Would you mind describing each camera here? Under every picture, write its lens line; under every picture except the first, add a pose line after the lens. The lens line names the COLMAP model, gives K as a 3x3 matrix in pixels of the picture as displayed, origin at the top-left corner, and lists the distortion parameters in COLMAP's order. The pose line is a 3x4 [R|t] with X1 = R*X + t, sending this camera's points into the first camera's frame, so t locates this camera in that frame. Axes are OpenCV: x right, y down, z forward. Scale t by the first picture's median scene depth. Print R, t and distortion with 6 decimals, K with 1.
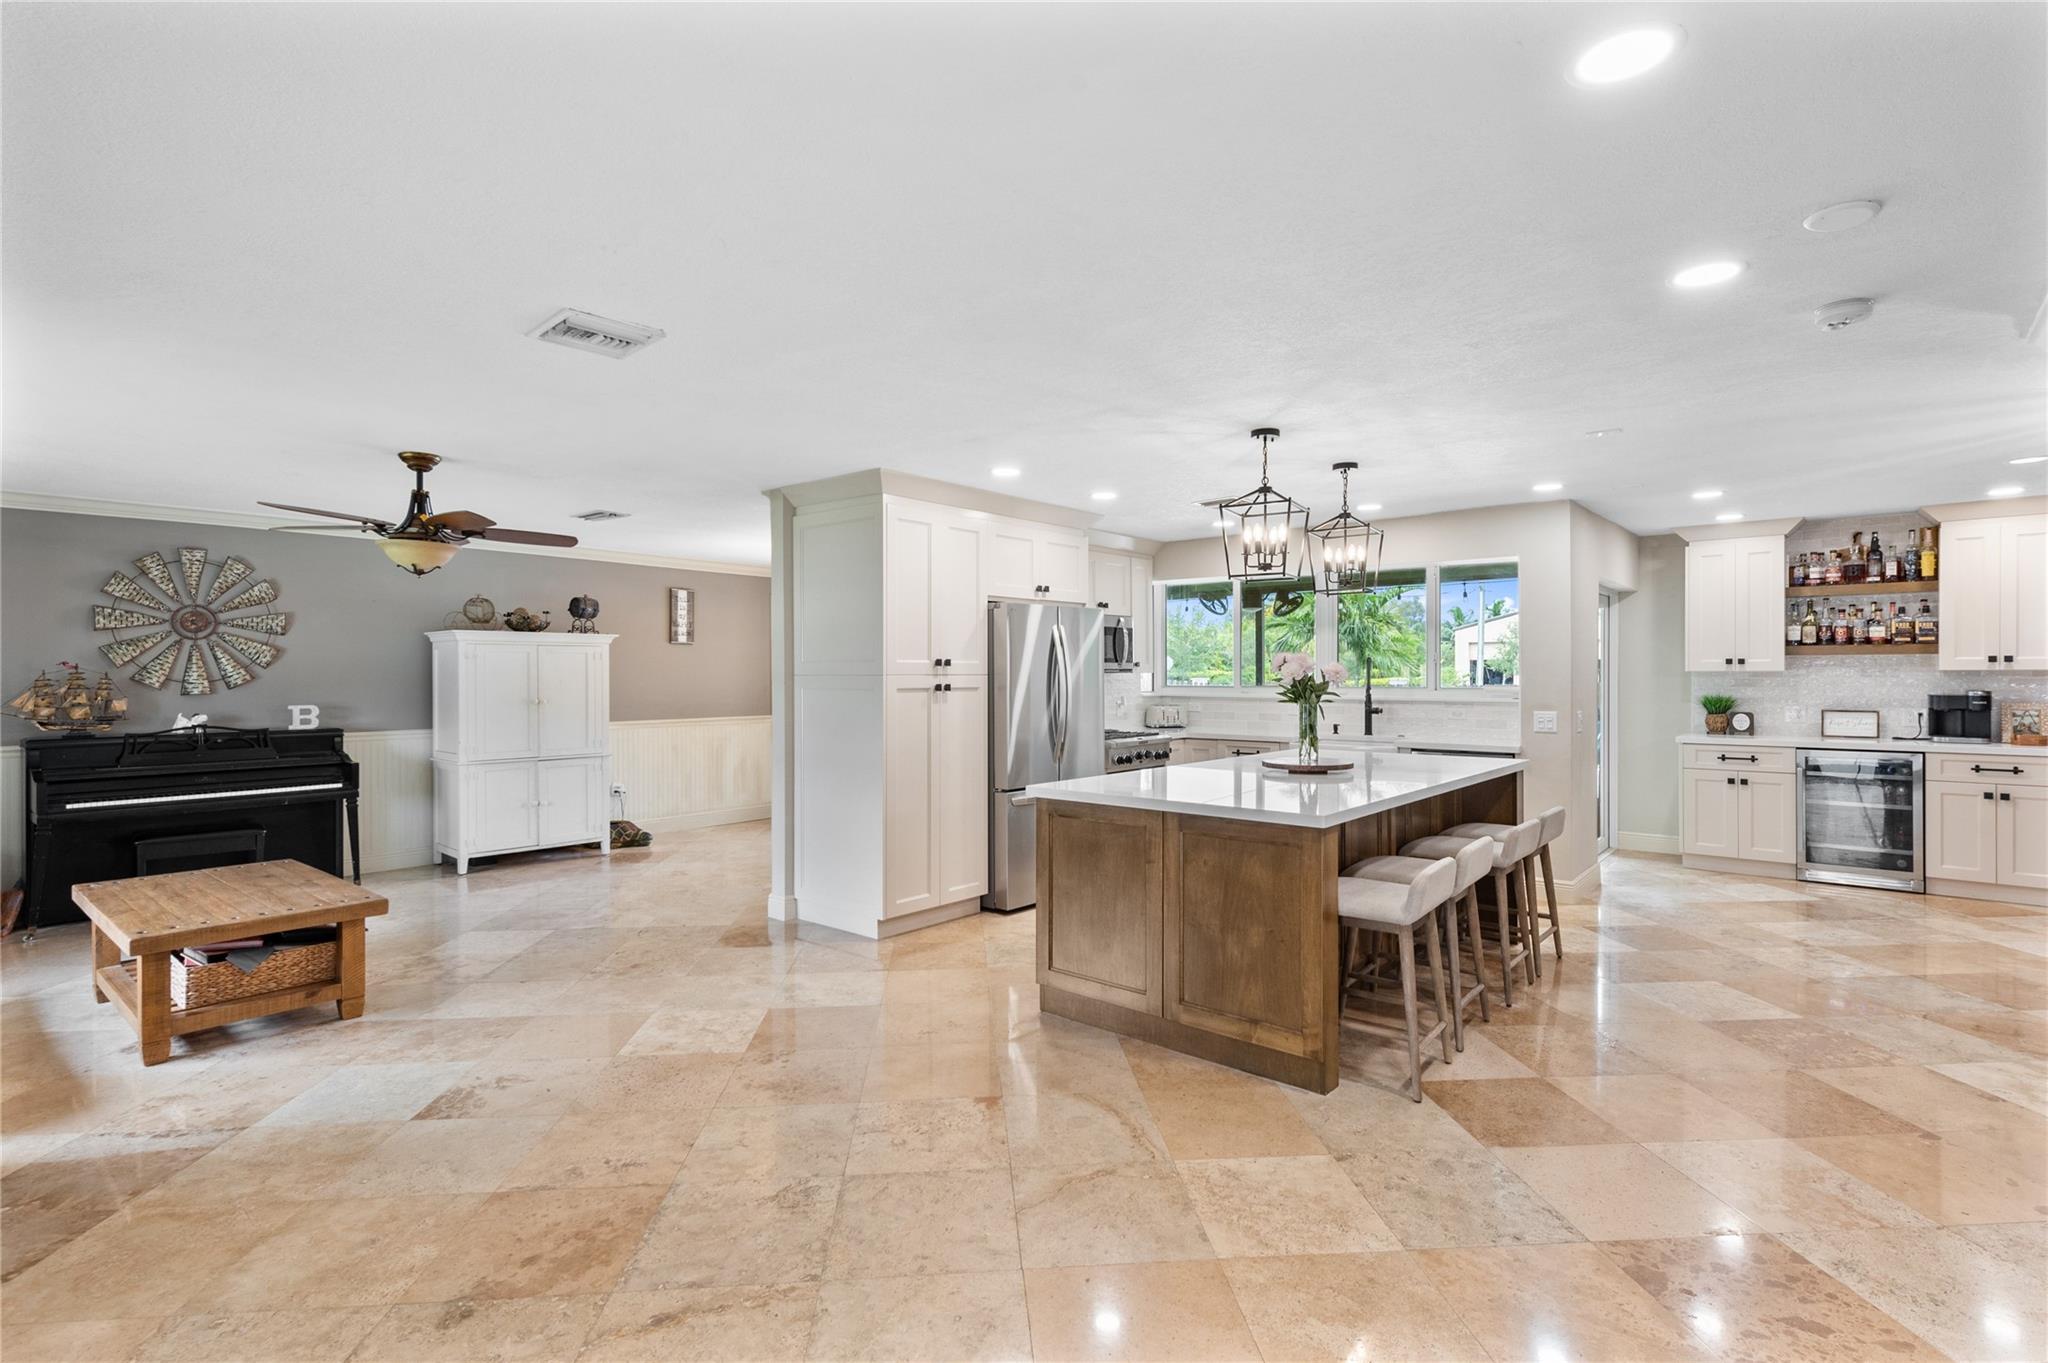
lens RADIAL K [[972.8, 0, 1024.0], [0, 972.8, 681.5], [0, 0, 1]] dist [0.002560, -0.000911]
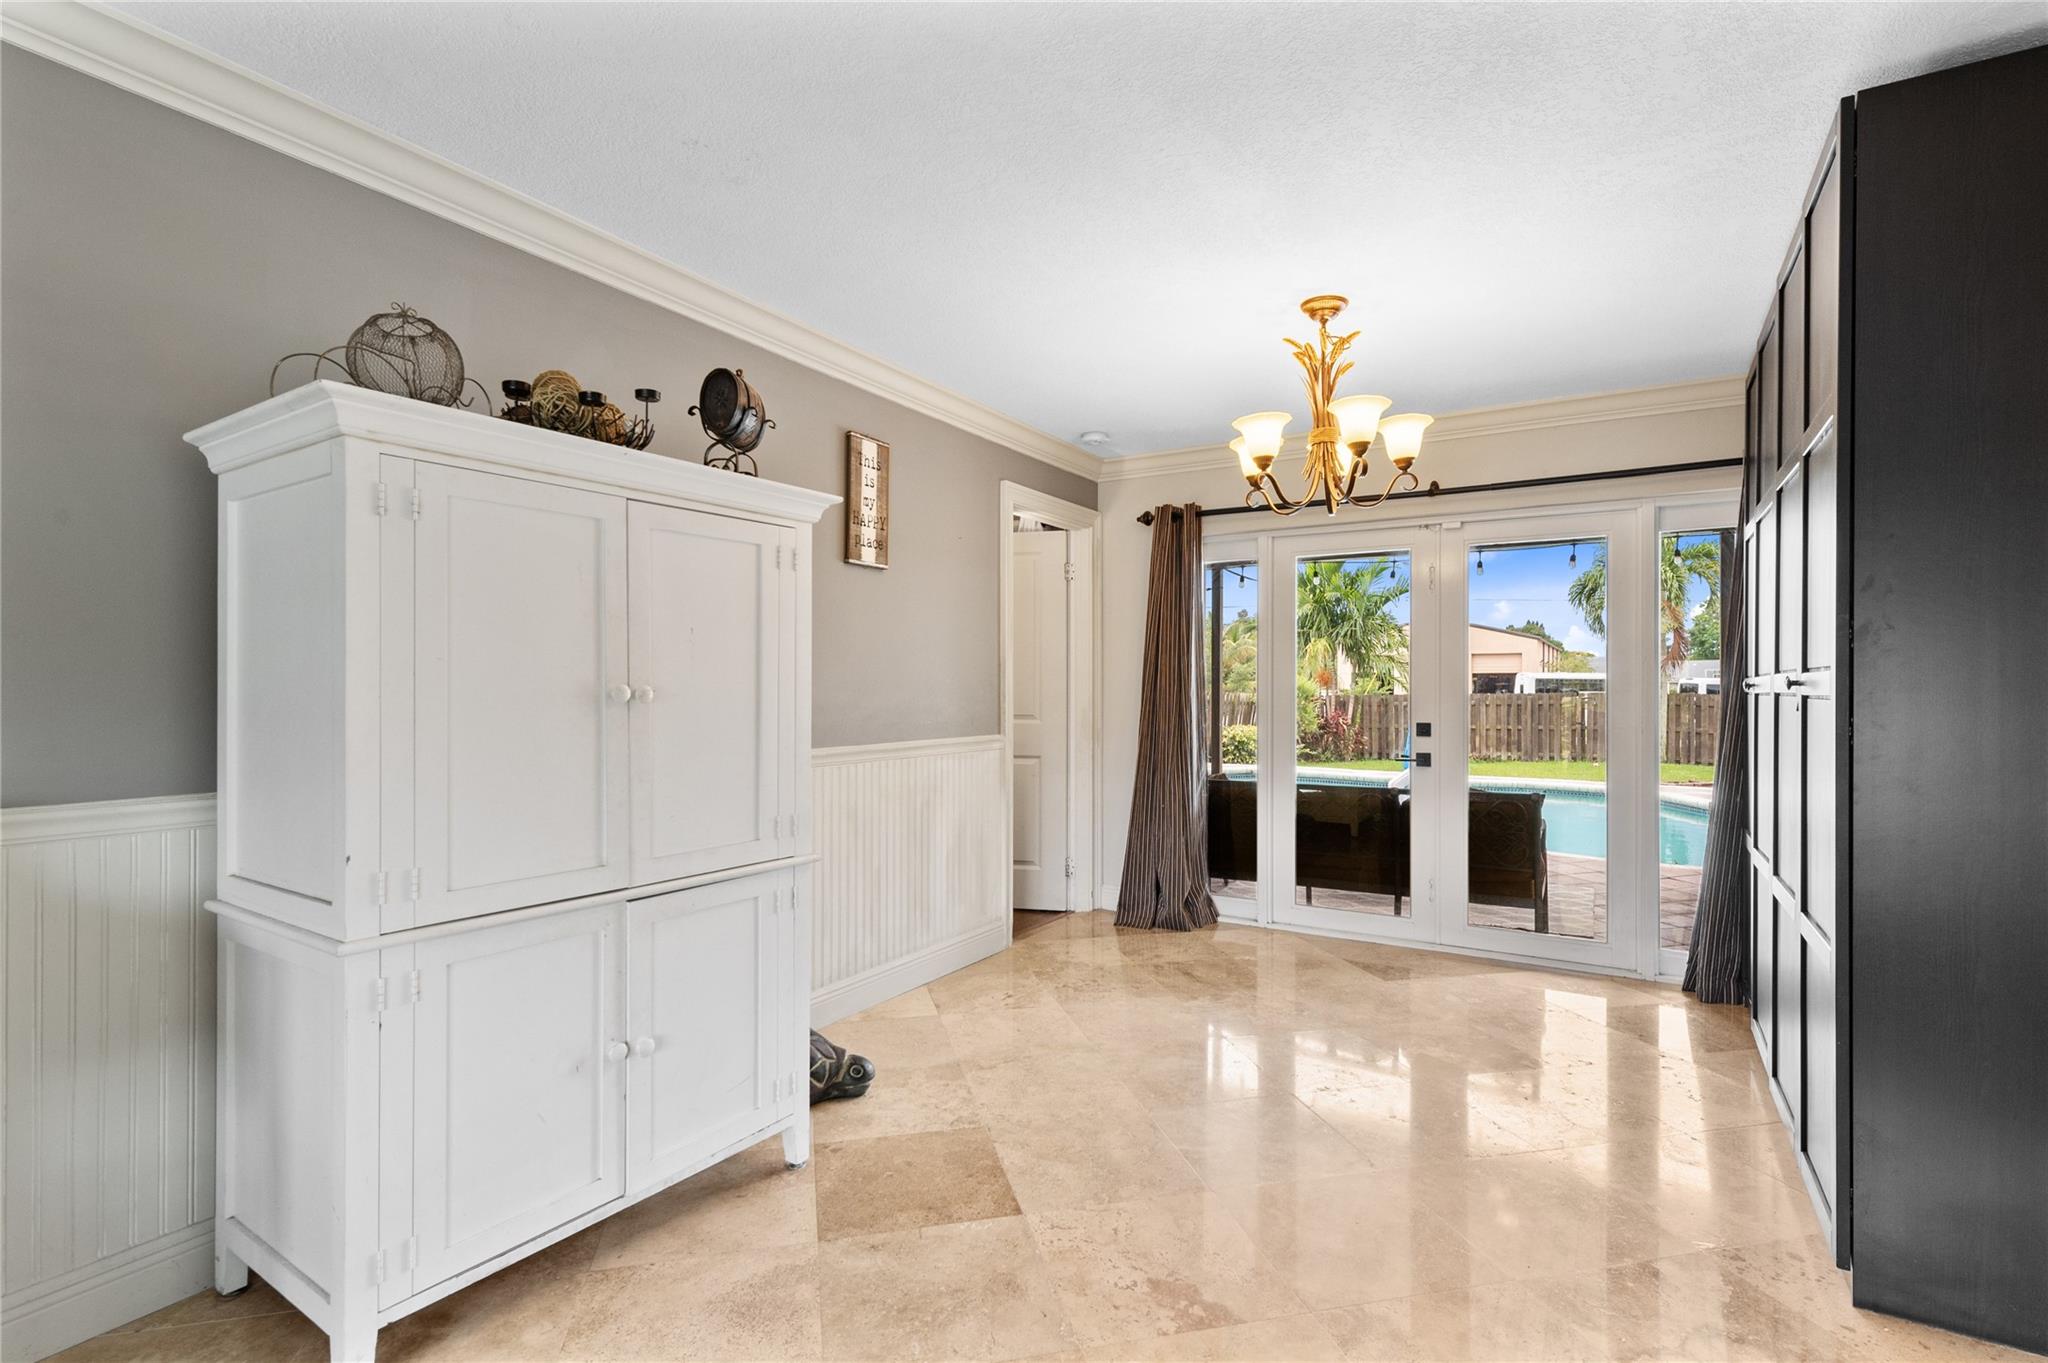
lens RADIAL K [[972.8, 0, 1024.0], [0, 972.8, 681.5], [0, 0, 1]] dist [0.002560, -0.000911]
pose [[0.987739, 0.006270, 0.155985, -0.426677], [-0.004550, 0.999925, -0.011386, 0.019601], [-0.156045, 0.010537, 0.987694, 0.694494]]
